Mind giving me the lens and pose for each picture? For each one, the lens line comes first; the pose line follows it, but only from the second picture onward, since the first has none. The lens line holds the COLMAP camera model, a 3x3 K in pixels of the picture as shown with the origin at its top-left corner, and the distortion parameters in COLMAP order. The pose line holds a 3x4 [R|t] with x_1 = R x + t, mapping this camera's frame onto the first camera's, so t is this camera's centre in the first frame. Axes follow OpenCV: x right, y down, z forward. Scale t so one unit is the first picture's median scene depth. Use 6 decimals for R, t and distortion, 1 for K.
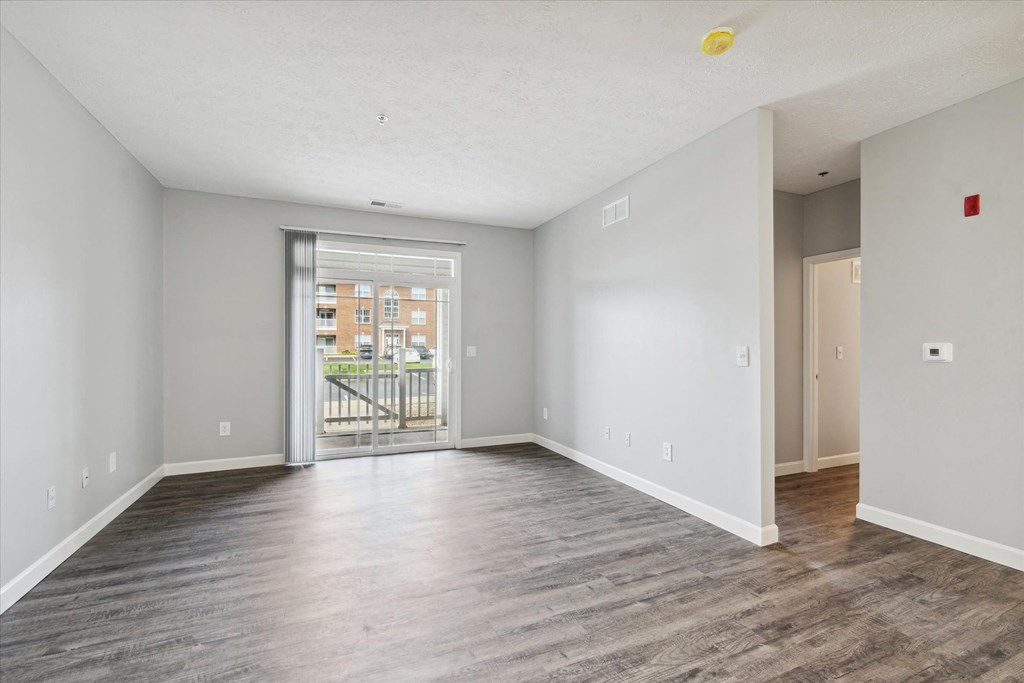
lens RADIAL K [[448.8, 0, 512.0], [0, 448.8, 341.5], [0, 0, 1]] dist [0.002695, -0.000652]
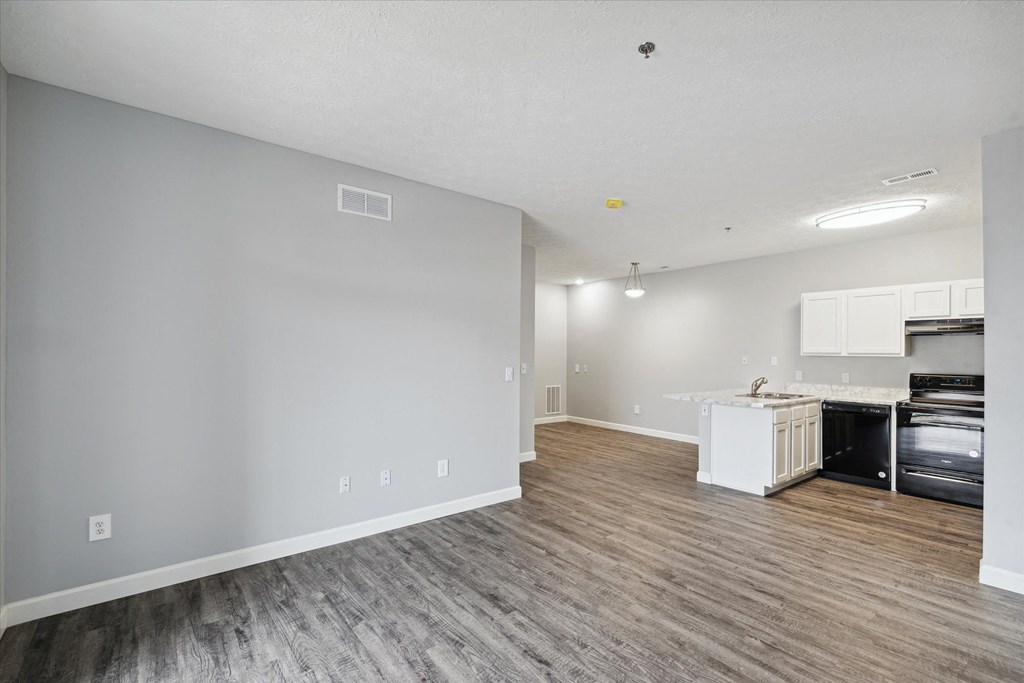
lens RADIAL K [[465.5, 0, 512.0], [0, 465.5, 341.5], [0, 0, 1]] dist [0.000971, -0.000081]
pose [[-0.278578, 0.019067, 0.960224, -0.726430], [-0.014598, 0.999603, -0.024084, -0.027331], [-0.960303, -0.020726, -0.278189, 1.107392]]
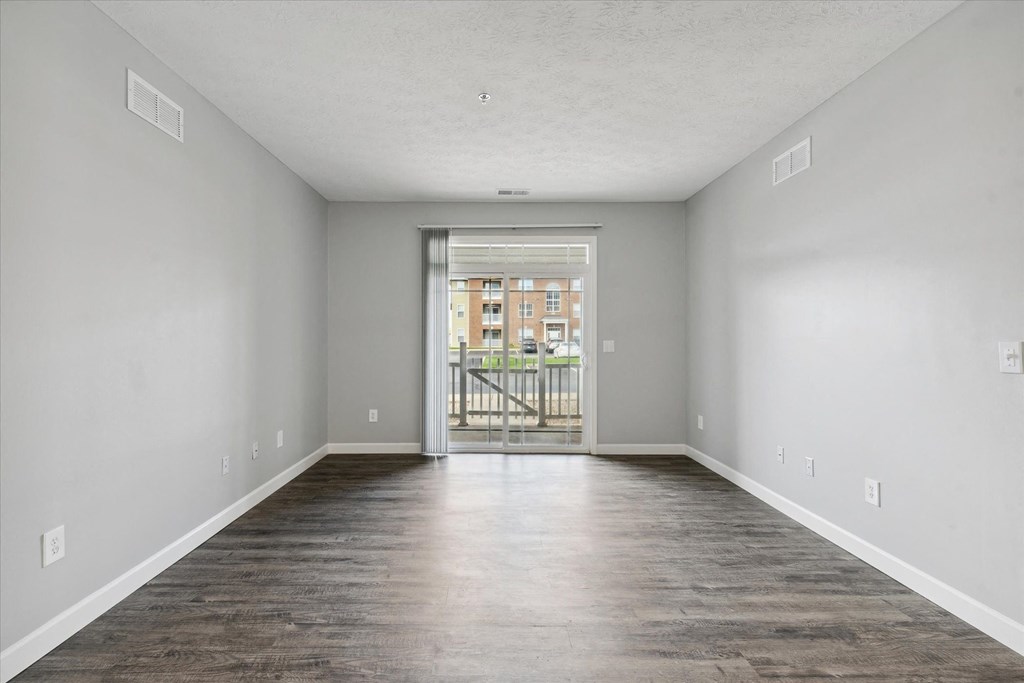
lens RADIAL K [[463.1, 0, 487.0], [0, 463.1, 334.7], [0, 0, 1]] dist [0.001458, -0.000661]
pose [[0.917245, -0.003577, -0.398307, 0.080712], [0.003151, 0.999994, -0.001725, -0.000024], [0.398311, 0.000327, 0.917250, 0.095197]]
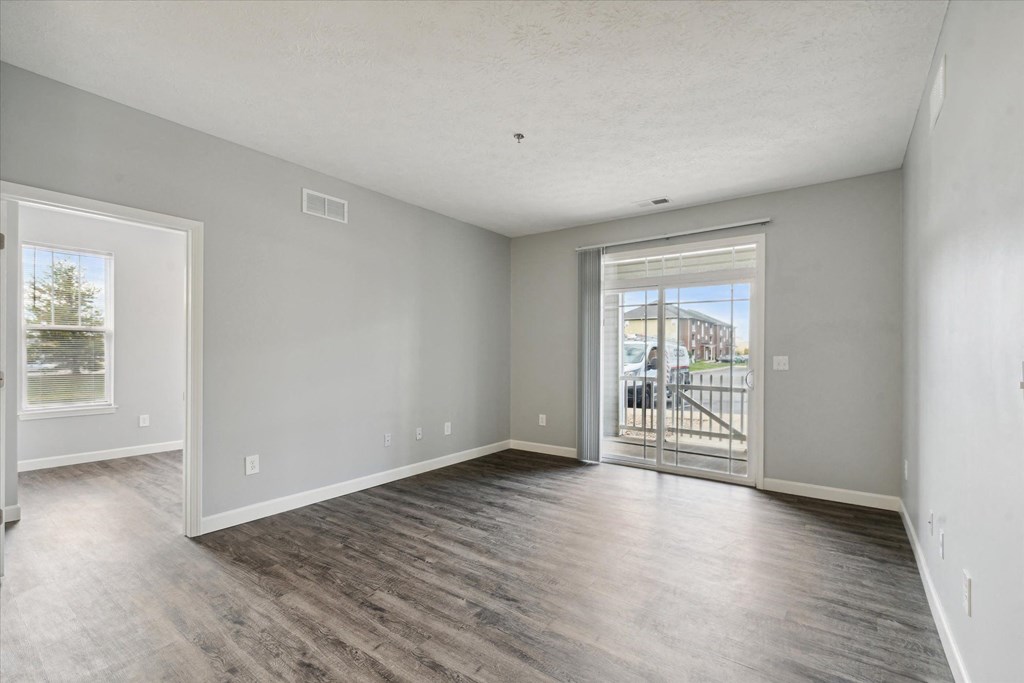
lens RADIAL K [[448.8, 0, 512.0], [0, 448.8, 341.5], [0, 0, 1]] dist [0.002695, -0.000652]
pose [[0.513761, -0.018446, -0.857735, 0.483245], [0.000116, 0.999770, -0.021431, 0.005077], [0.857933, 0.010911, 0.513646, 0.357981]]
